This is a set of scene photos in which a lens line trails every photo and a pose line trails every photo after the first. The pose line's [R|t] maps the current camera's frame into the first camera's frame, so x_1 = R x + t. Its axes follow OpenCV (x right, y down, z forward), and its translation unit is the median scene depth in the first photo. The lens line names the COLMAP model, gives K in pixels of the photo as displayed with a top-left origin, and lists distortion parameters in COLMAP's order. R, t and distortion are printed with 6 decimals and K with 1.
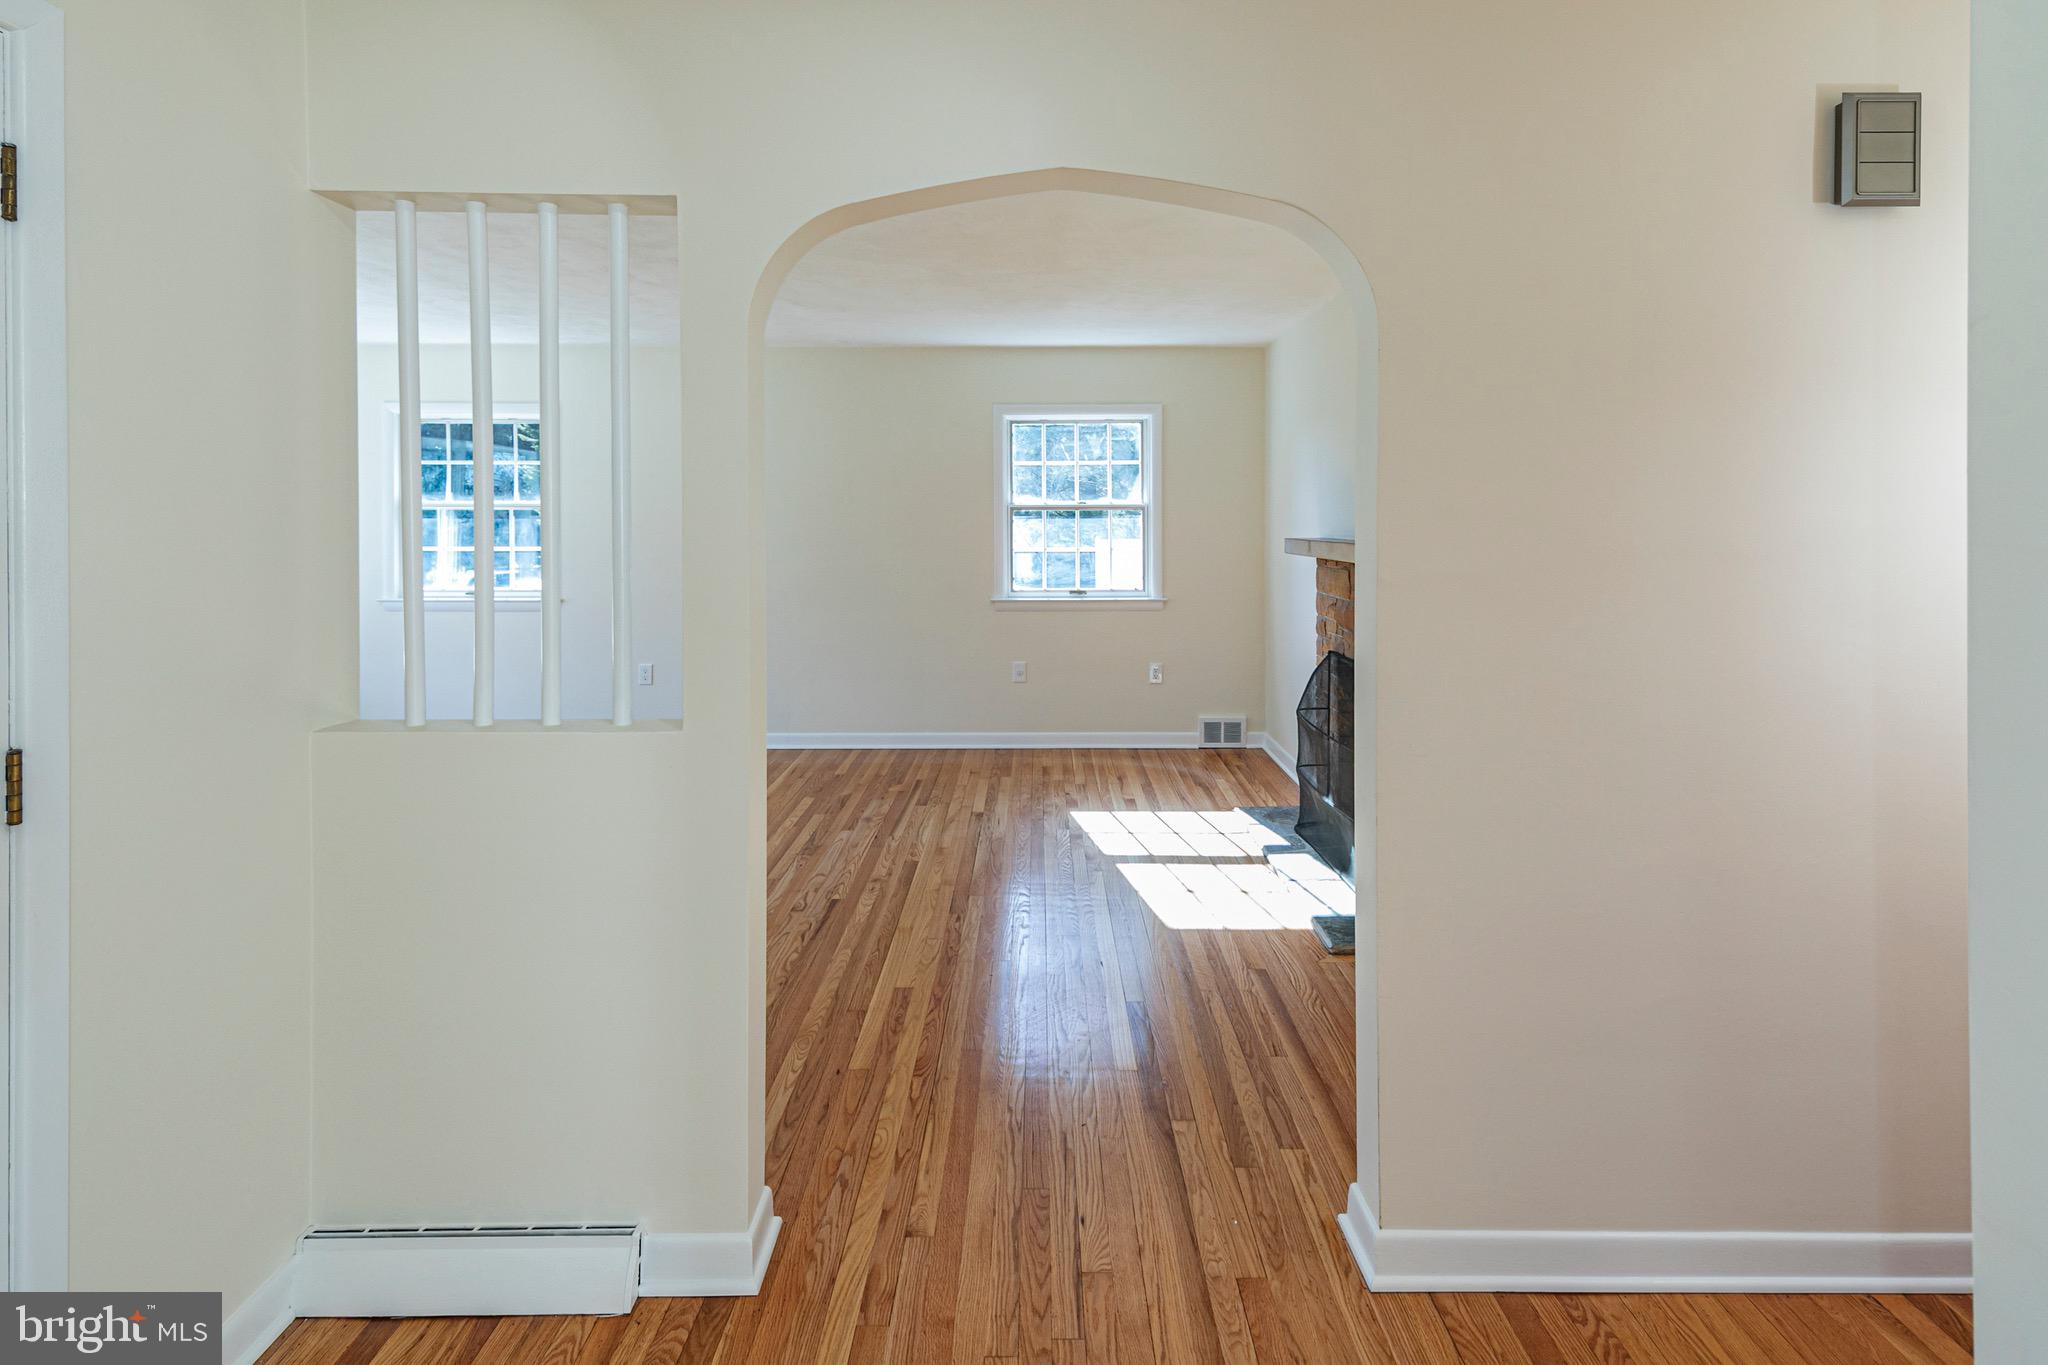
lens RADIAL K [[1004.3, 0, 994.3], [0, 1004.3, 672.6], [0, 0, 1]] dist [0.031725, -0.008094]
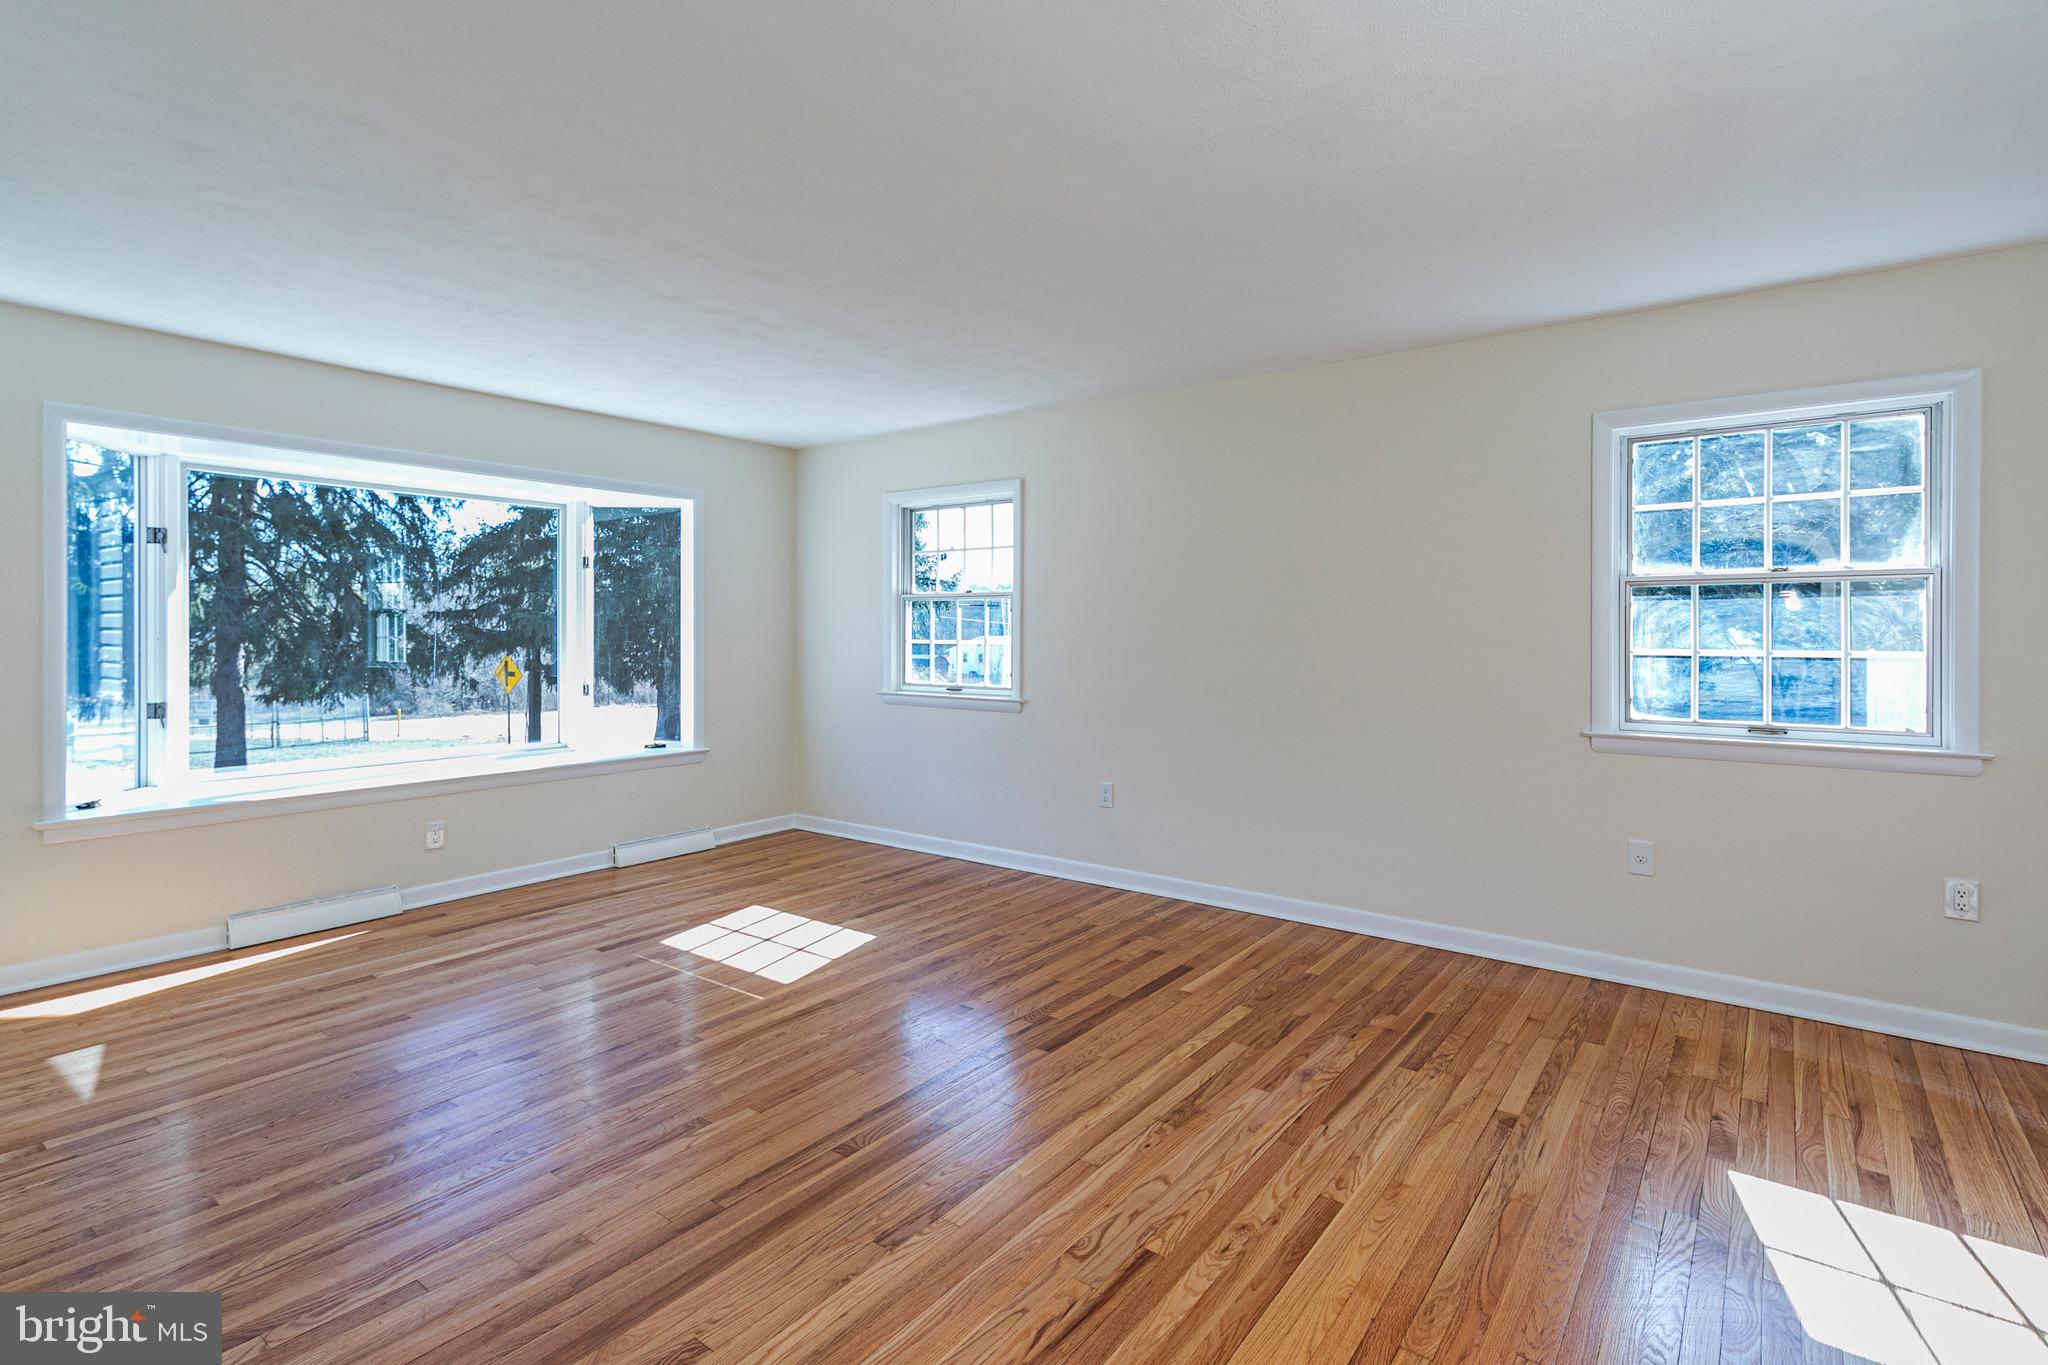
lens RADIAL K [[1004.3, 0, 994.3], [0, 1004.3, 672.6], [0, 0, 1]] dist [0.031725, -0.008094]
pose [[0.817073, 0.030416, -0.575731, 0.059949], [-0.090063, 0.993081, -0.075352, -0.031762], [0.569456, 0.113420, 0.814159, 0.305170]]
